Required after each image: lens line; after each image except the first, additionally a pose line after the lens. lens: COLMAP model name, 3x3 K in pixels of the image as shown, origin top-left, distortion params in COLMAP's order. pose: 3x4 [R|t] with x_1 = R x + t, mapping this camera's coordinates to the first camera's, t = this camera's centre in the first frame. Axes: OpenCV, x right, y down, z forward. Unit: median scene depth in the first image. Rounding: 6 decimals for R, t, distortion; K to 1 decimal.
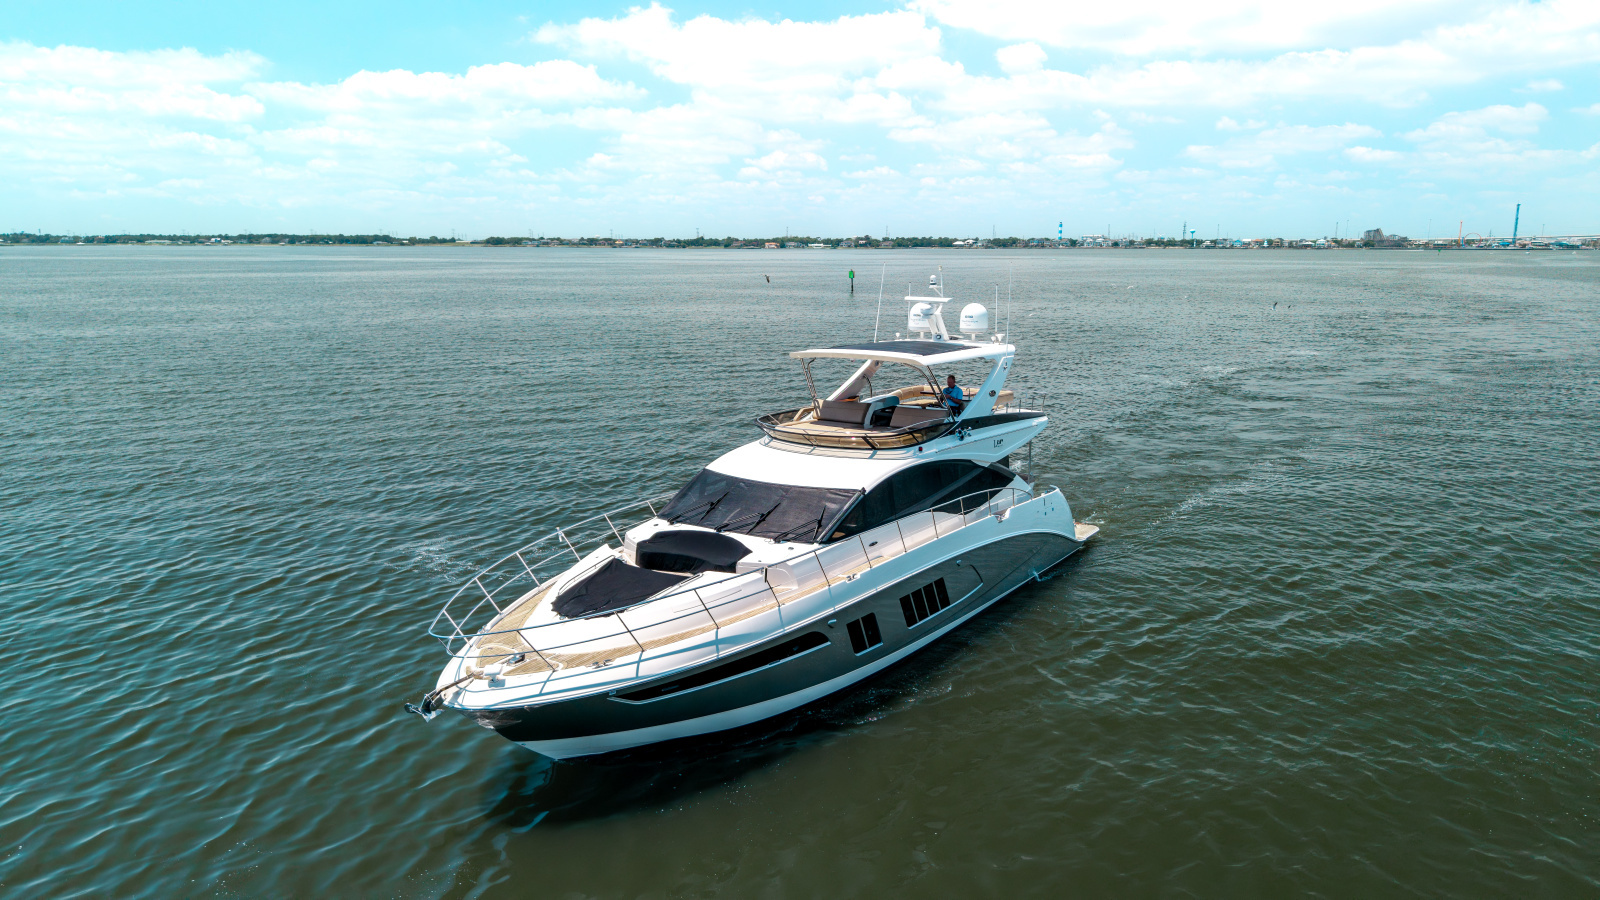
lens RADIAL K [[1107.5, 0, 816.2], [0, 1107.5, 448.1], [0, 0, 1]] dist [0.000968, -0.002763]
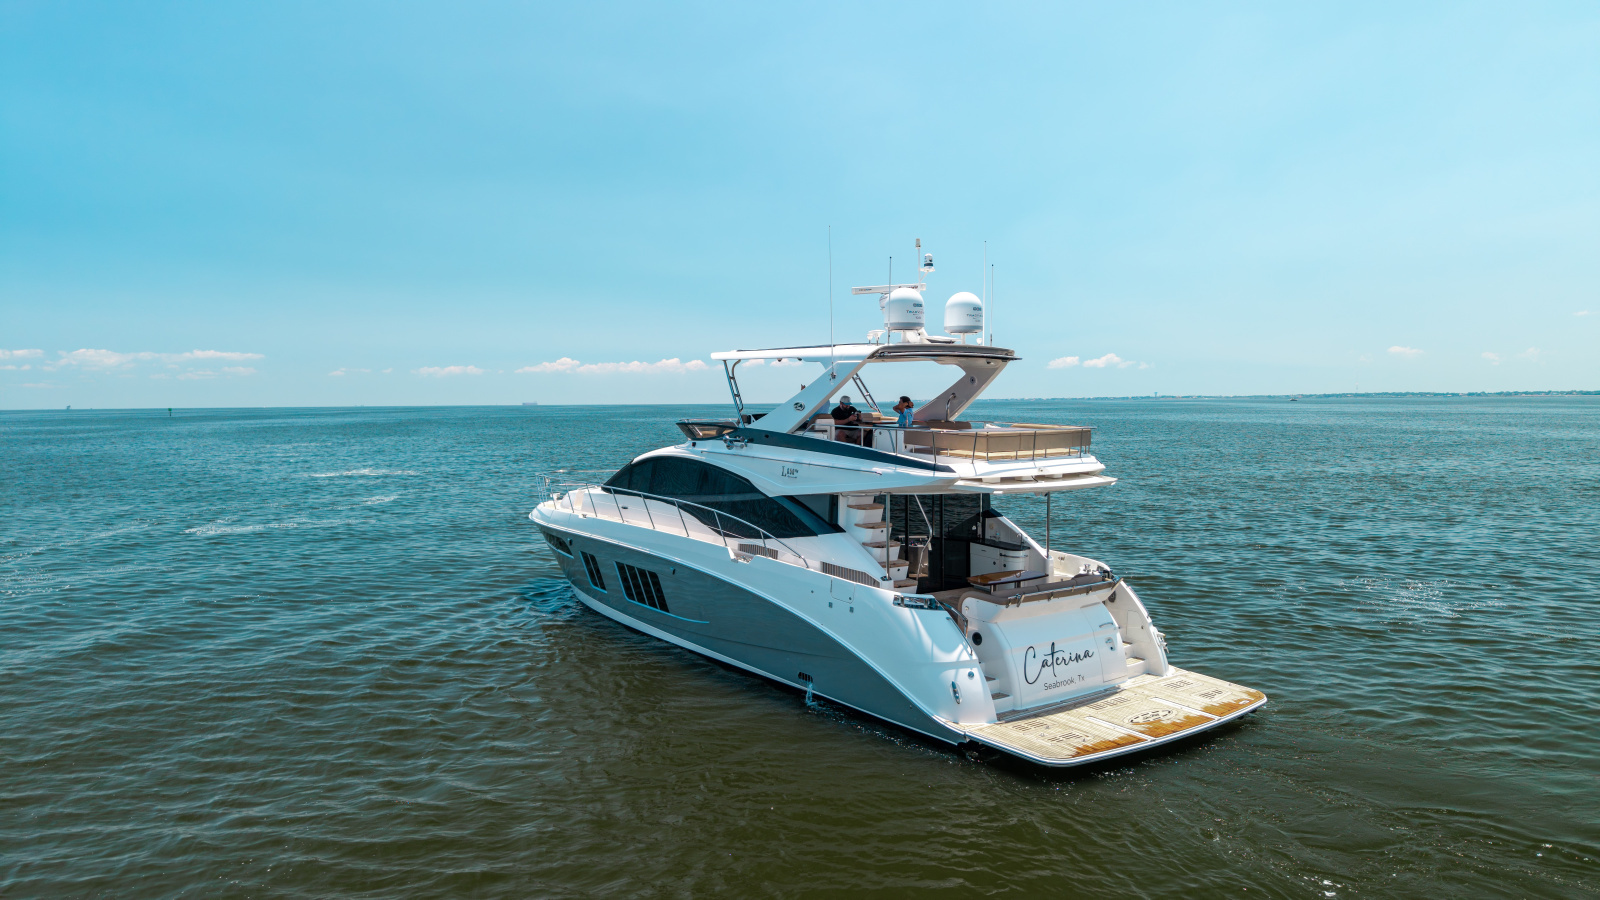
lens RADIAL K [[1107.5, 0, 816.2], [0, 1107.5, 448.1], [0, 0, 1]] dist [0.000968, -0.002763]
pose [[-0.394115, 0.011370, -0.918991, 0.093040], [-0.166613, 0.982471, 0.083608, -0.009419], [0.903832, 0.186067, -0.385313, 0.145044]]
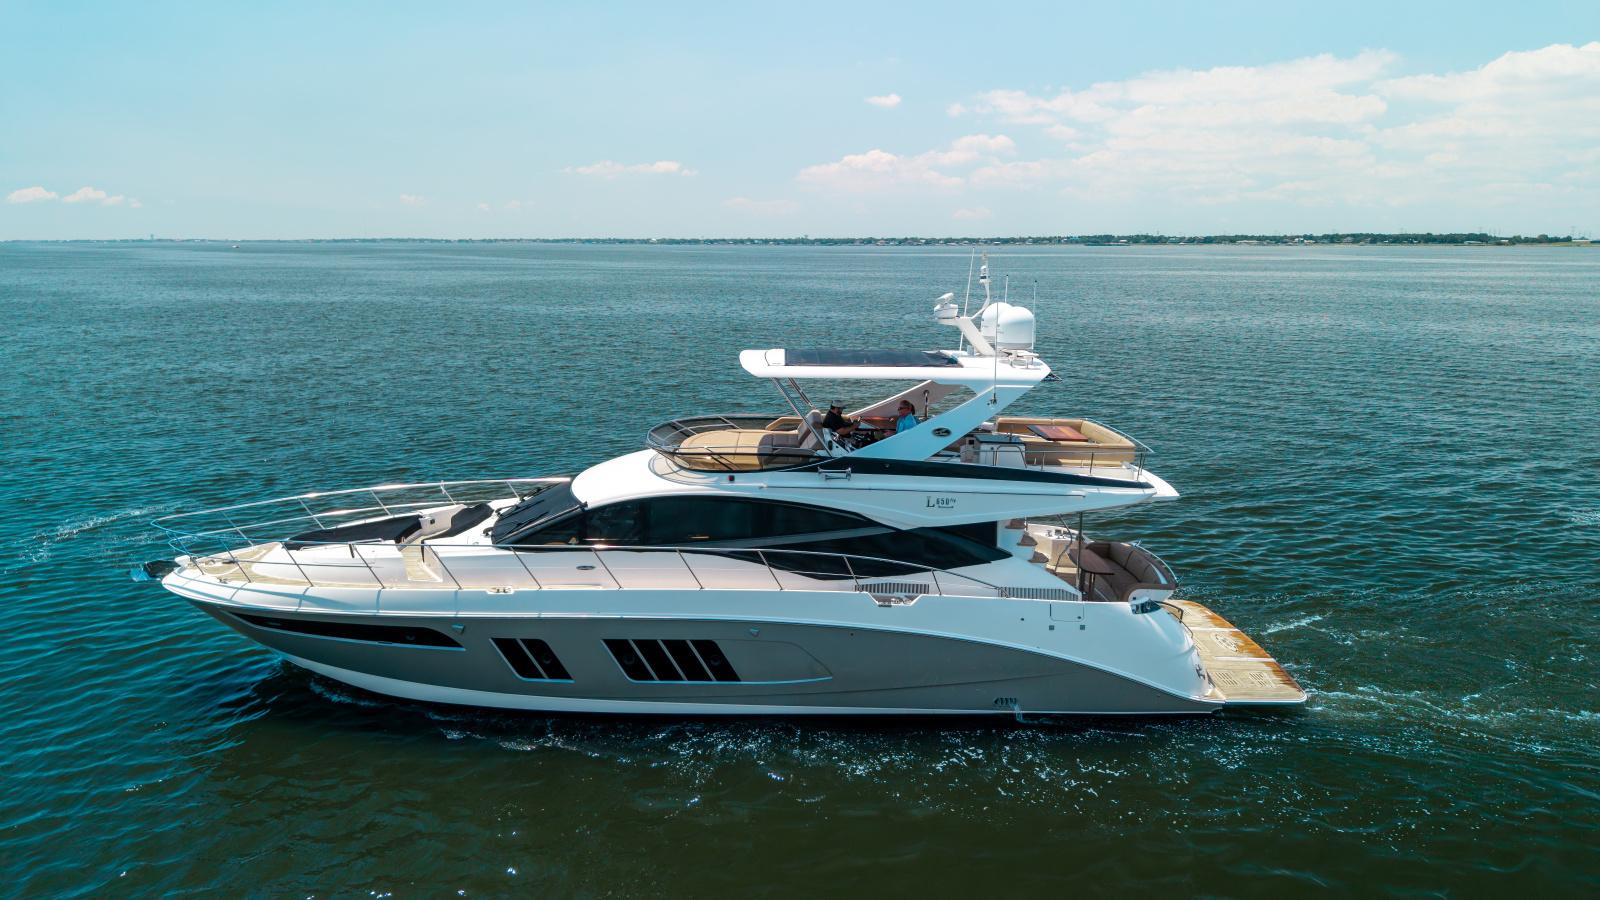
lens RADIAL K [[1107.5, 0, 816.2], [0, 1107.5, 448.1], [0, 0, 1]] dist [0.000968, -0.002763]
pose [[0.551622, 0.149245, -0.820633, 0.077126], [-0.150811, 0.985492, 0.077854, -0.008995], [0.820347, 0.080815, 0.566127, 0.060177]]
